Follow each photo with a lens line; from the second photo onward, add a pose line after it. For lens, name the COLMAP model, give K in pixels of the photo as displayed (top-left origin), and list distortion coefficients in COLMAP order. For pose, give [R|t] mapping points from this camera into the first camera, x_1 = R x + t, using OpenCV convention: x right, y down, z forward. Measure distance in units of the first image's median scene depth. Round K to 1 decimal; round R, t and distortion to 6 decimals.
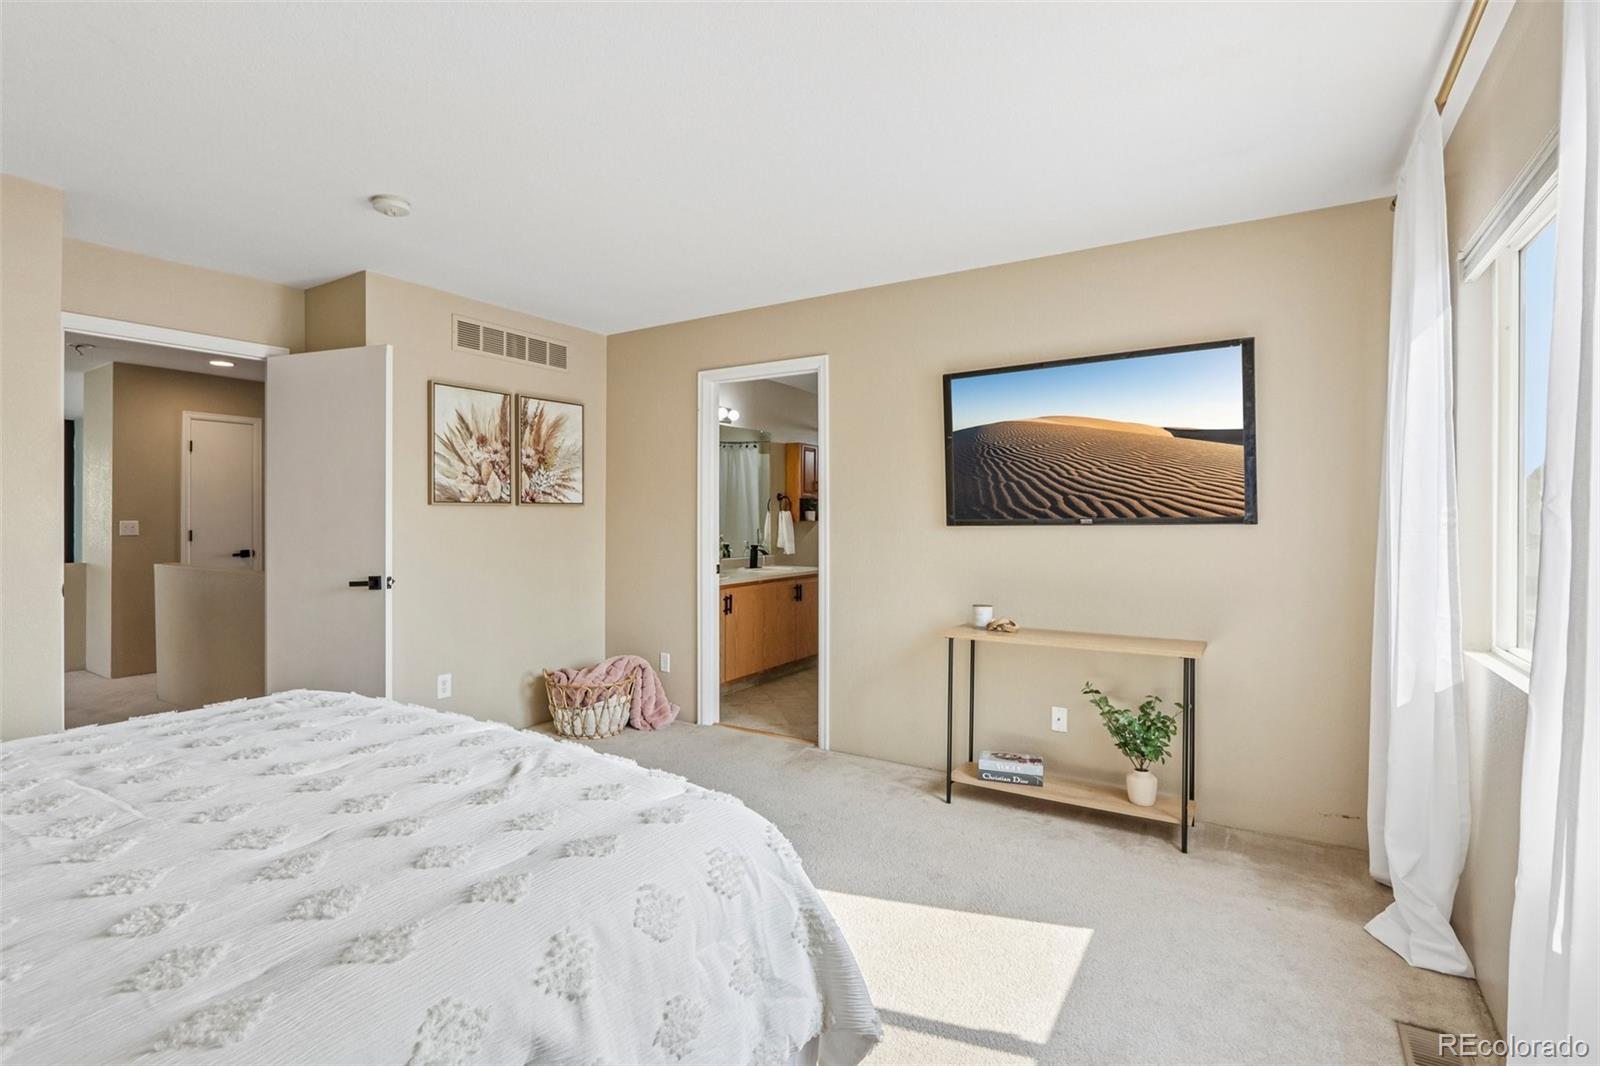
lens RADIAL K [[748.0, 0, 786.4], [0, 748.0, 512.0], [0, 0, 1]] dist [-0.003960, -0.000521]
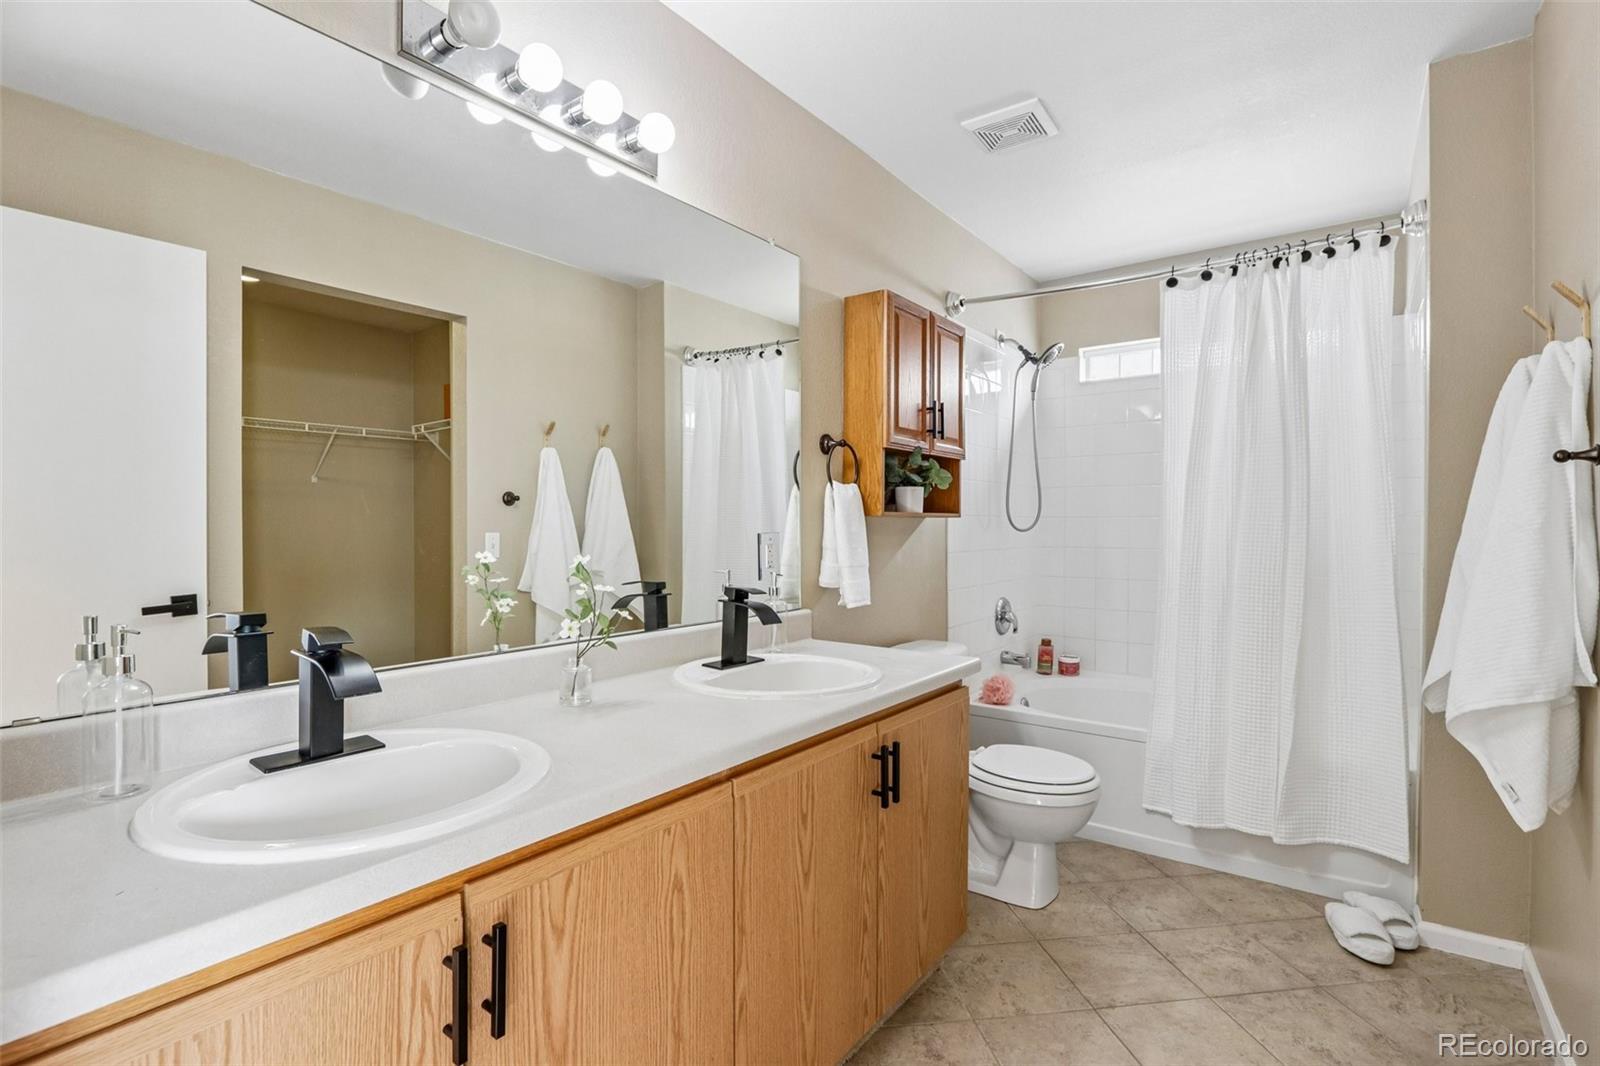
lens RADIAL K [[748.0, 0, 786.4], [0, 748.0, 512.0], [0, 0, 1]] dist [-0.003960, -0.000521]
pose [[0.996169, -0.001214, -0.087438, 0.002703], [0.001023, 0.999997, -0.002228, 0.012846], [0.087441, 0.002130, 0.996167, 0.648575]]
